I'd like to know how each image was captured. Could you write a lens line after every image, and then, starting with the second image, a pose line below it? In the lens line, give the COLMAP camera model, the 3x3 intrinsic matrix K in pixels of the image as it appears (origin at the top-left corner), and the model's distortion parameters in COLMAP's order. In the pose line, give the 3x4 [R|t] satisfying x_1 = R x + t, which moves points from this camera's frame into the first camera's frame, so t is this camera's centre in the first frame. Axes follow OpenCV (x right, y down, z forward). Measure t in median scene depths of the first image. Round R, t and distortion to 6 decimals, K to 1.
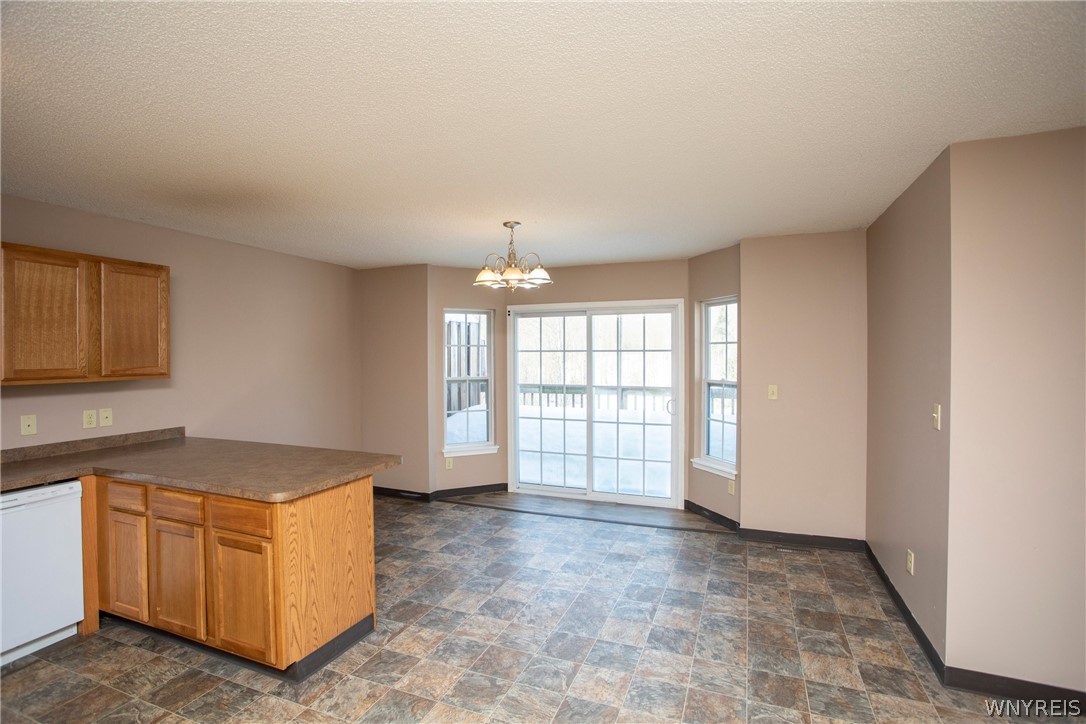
lens RADIAL K [[535.9, 0, 514.0], [0, 535.9, 356.1], [0, 0, 1]] dist [-0.019155, 0.000037]
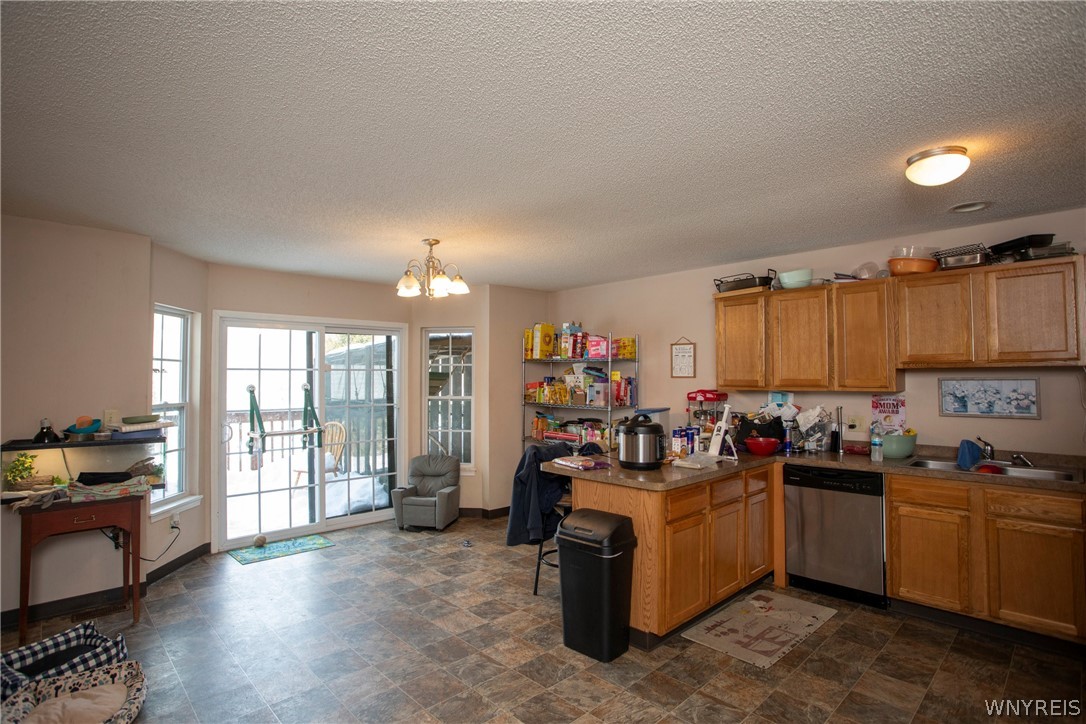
lens RADIAL K [[561.8, 0, 543.0], [0, 561.8, 362.0], [0, 0, 1]] dist [-0.001277, 0.000030]
pose [[0.390354, 0.030557, 0.920158, -0.888747], [0.005327, 0.999357, -0.035447, 0.017377], [-0.920650, 0.018739, 0.389940, 0.399568]]
